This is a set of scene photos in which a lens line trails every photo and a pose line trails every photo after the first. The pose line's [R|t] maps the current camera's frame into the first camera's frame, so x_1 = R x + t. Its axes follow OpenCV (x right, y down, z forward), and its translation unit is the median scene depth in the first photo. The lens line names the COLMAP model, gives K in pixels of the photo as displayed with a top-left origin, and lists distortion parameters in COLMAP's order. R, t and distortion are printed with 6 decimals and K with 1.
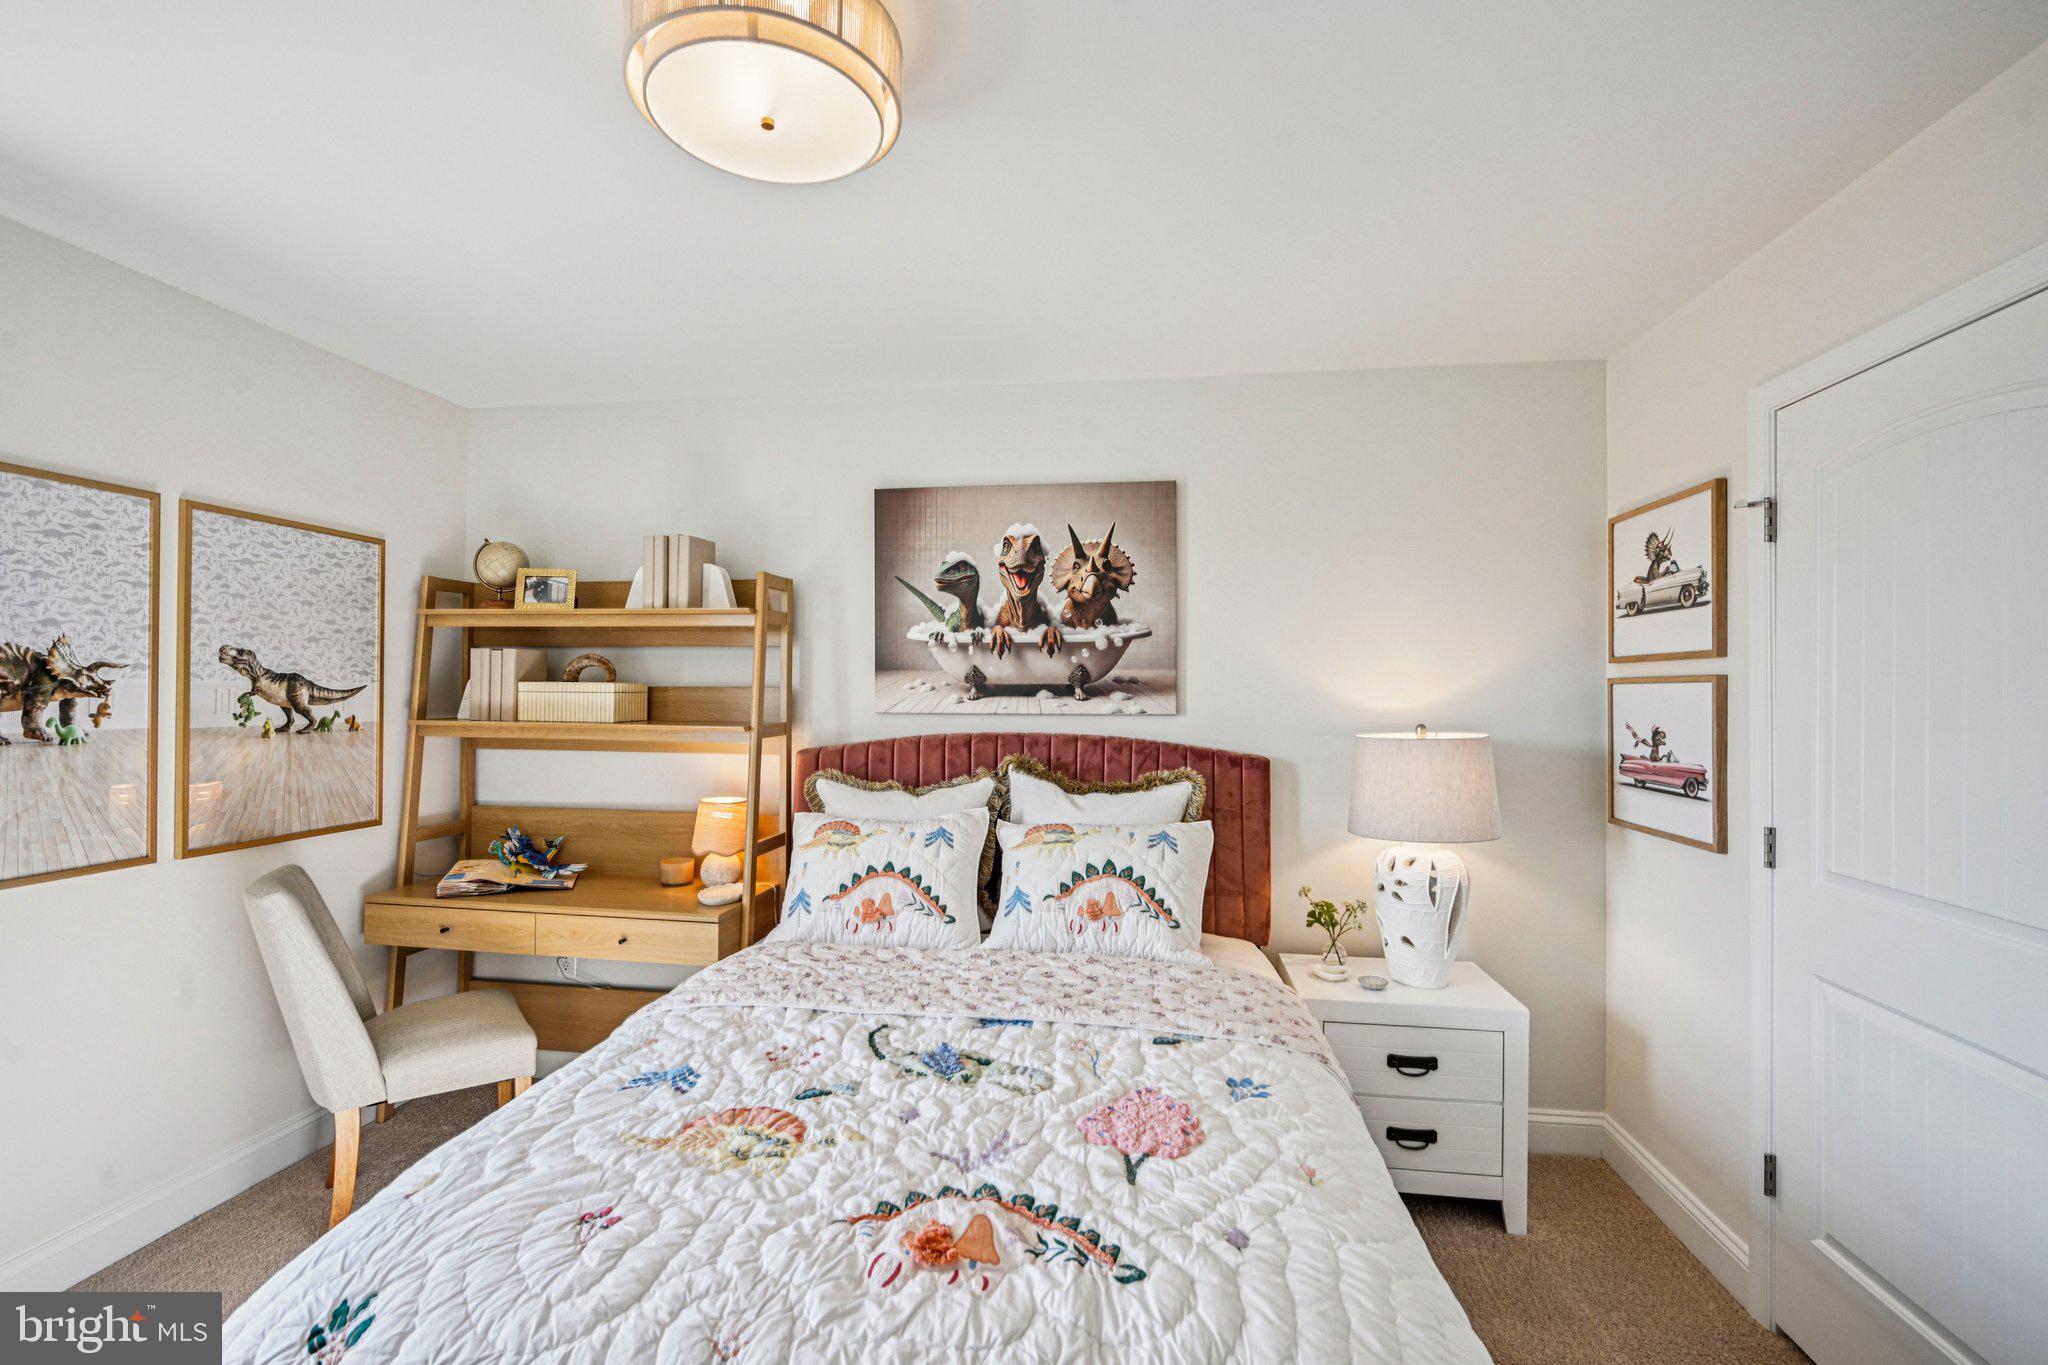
lens RADIAL K [[911.4, 0, 1019.7], [0, 911.4, 686.7], [0, 0, 1]] dist [0.001072, -0.000307]
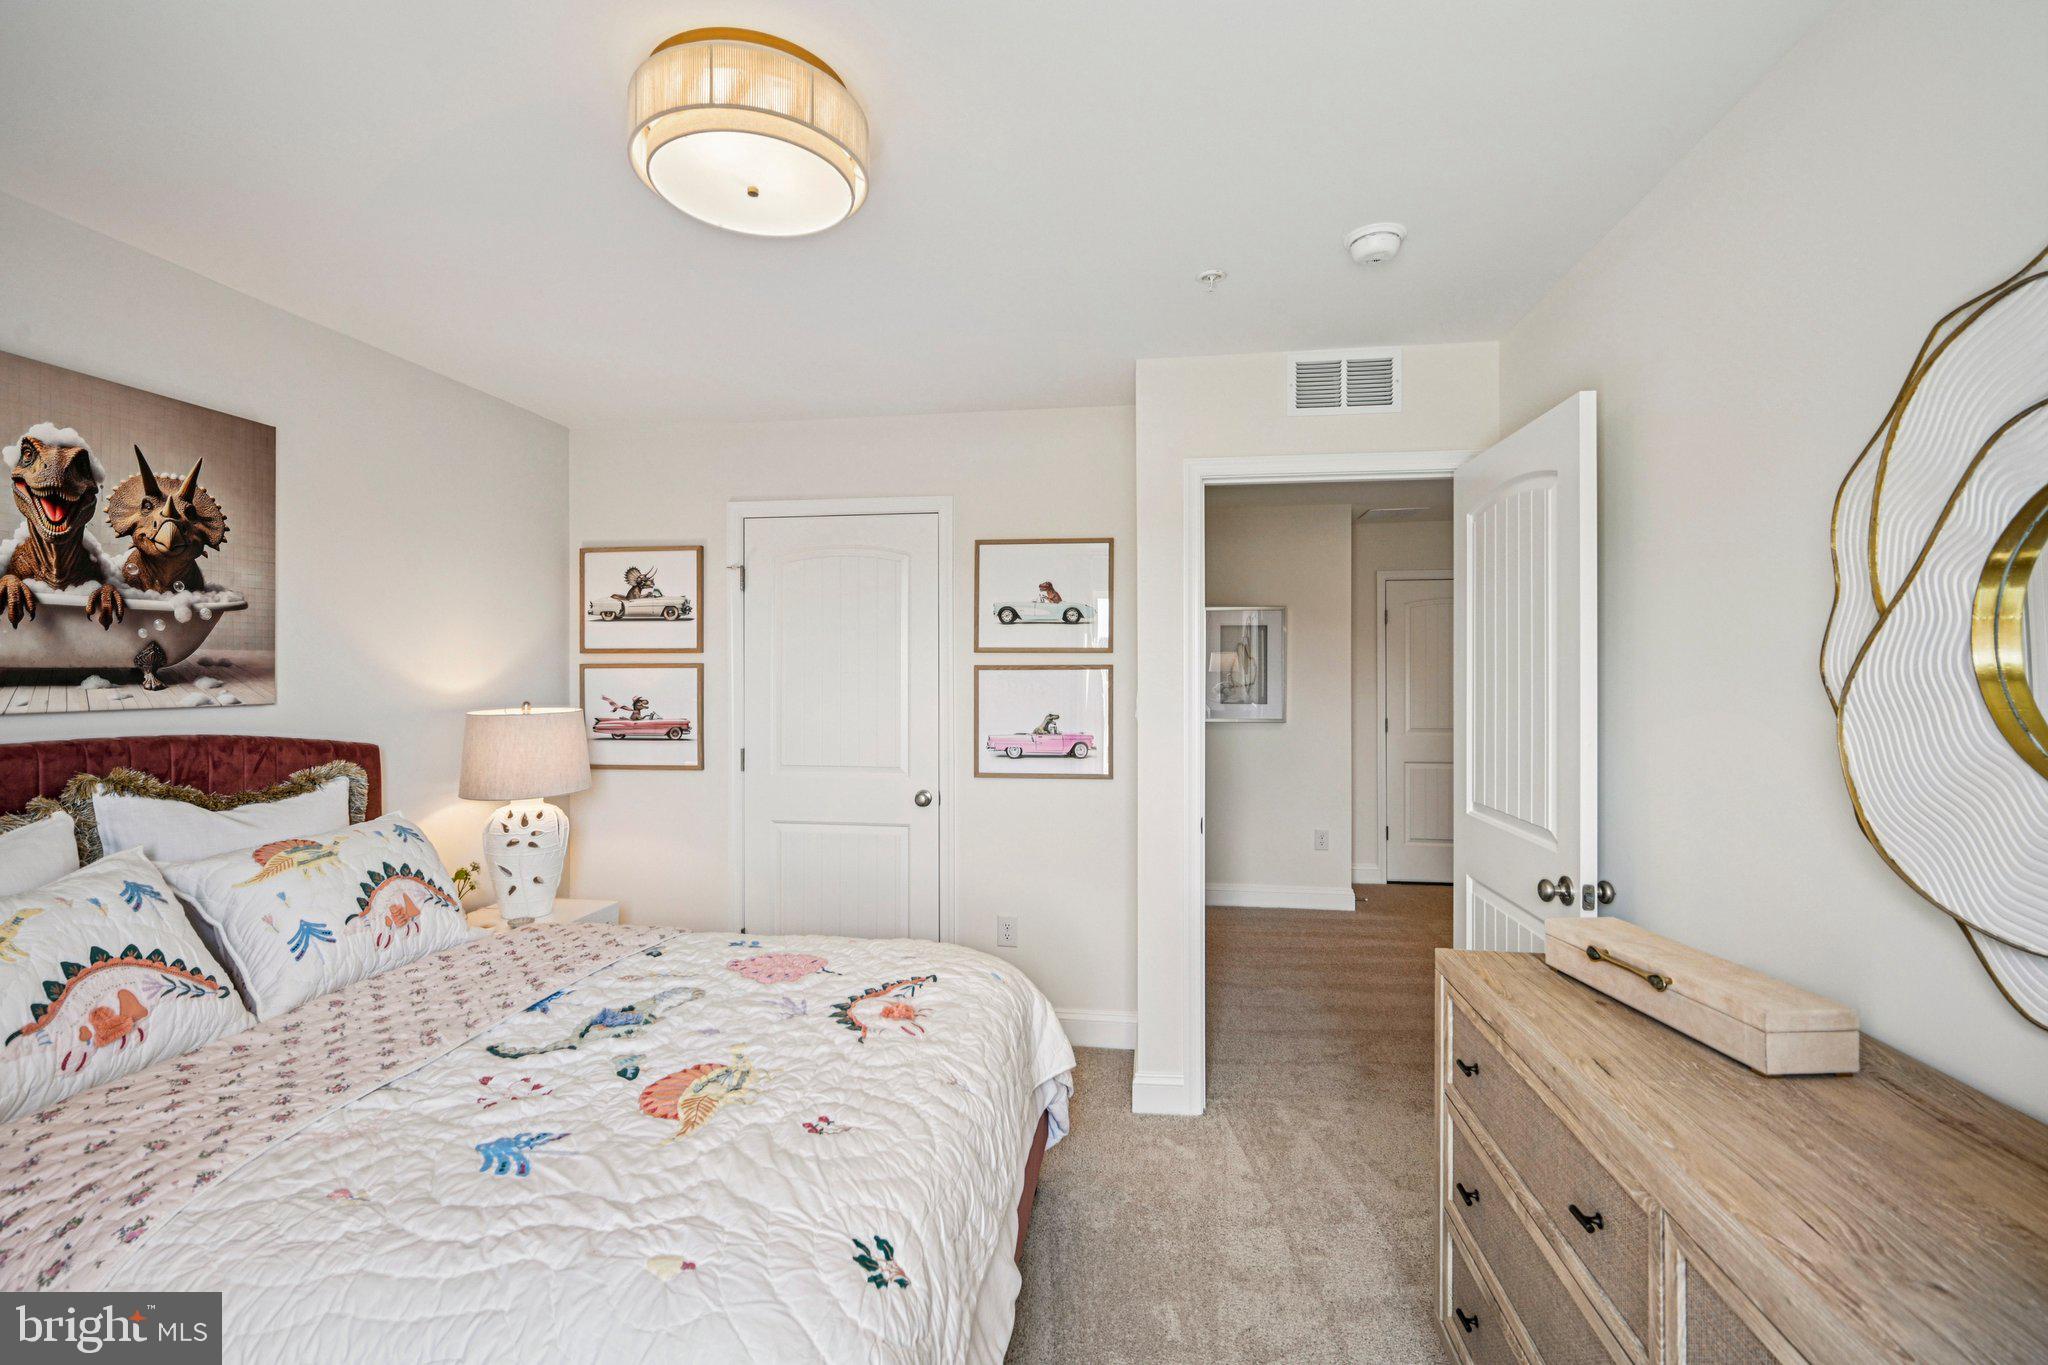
lens RADIAL K [[910.1, 0, 1024.5], [0, 910.1, 670.7], [0, 0, 1]] dist [-0.001061, 0.000318]
pose [[0.001150, -0.002041, 0.999997, -0.668676], [-0.000924, 0.999997, 0.002042, -0.002505], [-0.999999, -0.000927, 0.001148, 0.300270]]
